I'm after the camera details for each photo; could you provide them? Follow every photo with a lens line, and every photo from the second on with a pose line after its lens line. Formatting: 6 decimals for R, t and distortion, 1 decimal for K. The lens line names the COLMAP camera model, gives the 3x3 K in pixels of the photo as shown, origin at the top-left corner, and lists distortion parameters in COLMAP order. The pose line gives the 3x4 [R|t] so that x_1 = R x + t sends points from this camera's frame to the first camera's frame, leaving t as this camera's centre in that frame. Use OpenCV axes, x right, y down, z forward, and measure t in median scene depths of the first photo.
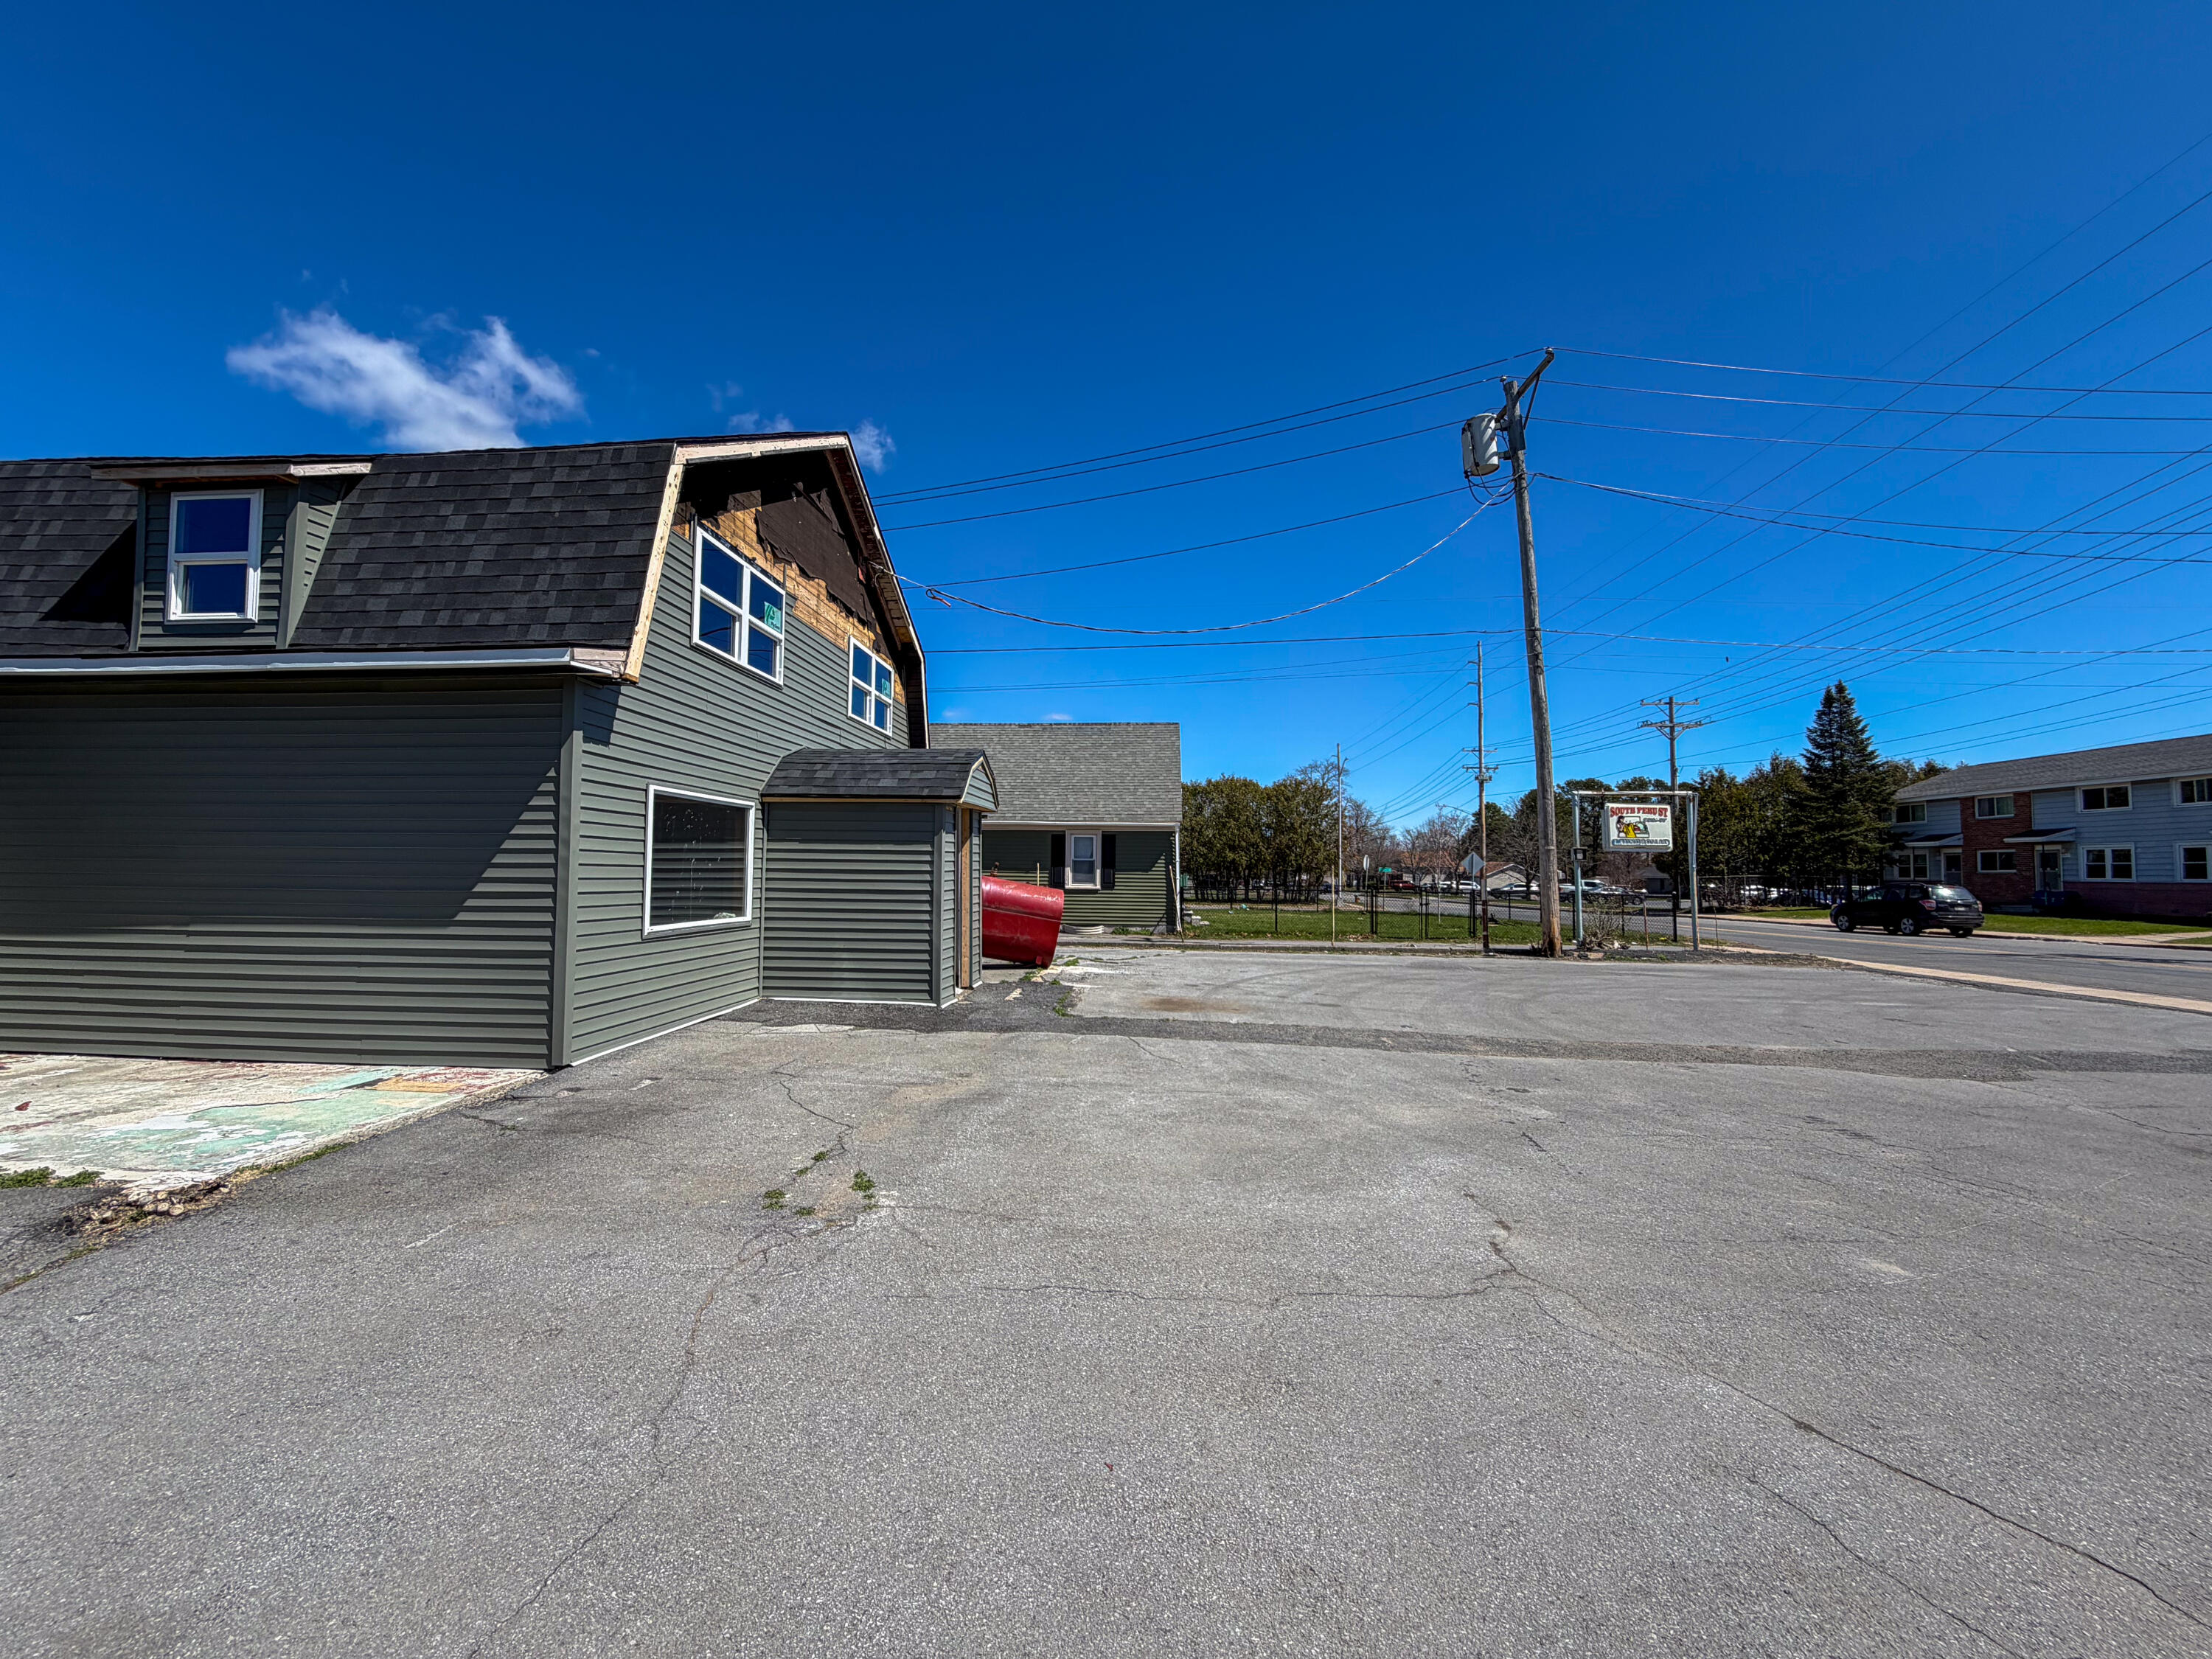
lens RADIAL K [[882.6, 0, 1098.2], [0, 882.6, 830.5], [0, 0, 1]] dist [0.000757, 0.000428]
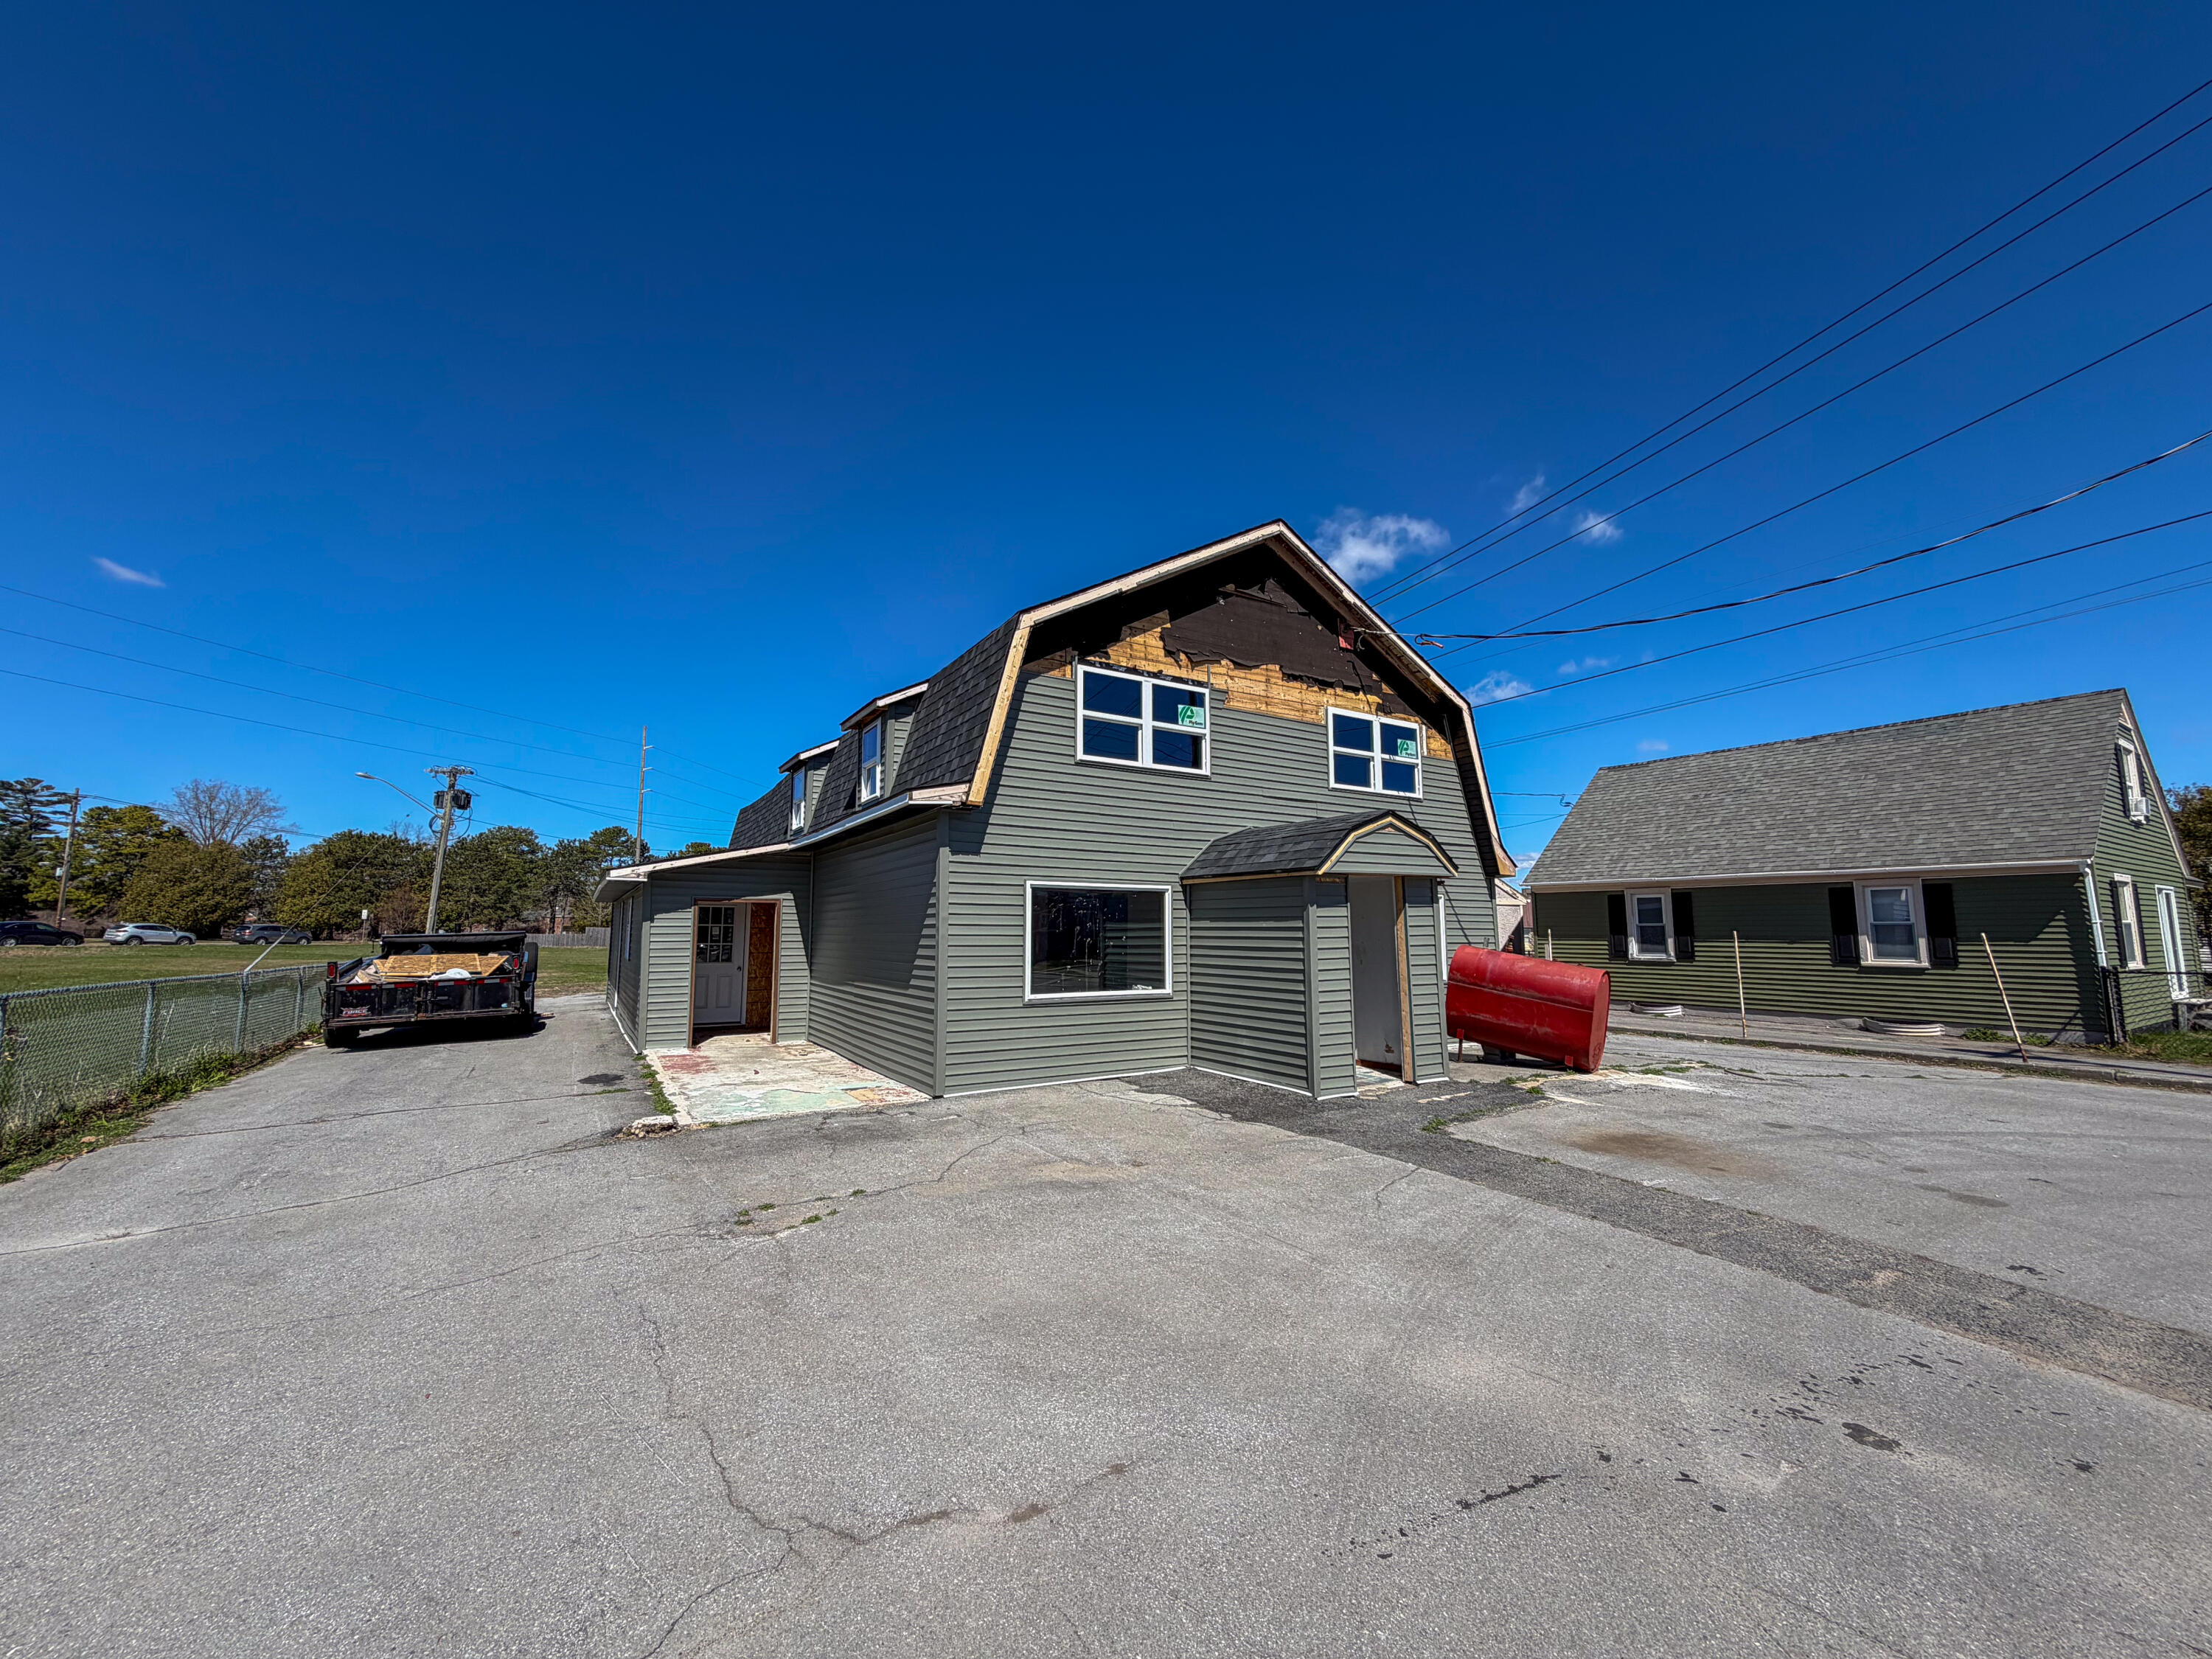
lens RADIAL K [[882.6, 0, 1098.2], [0, 882.6, 830.5], [0, 0, 1]] dist [0.000757, 0.000428]
pose [[0.584039, -0.102251, -0.805260, 0.468223], [0.043150, 0.994543, -0.094991, 0.000763], [0.810578, 0.020731, 0.585263, 0.279835]]
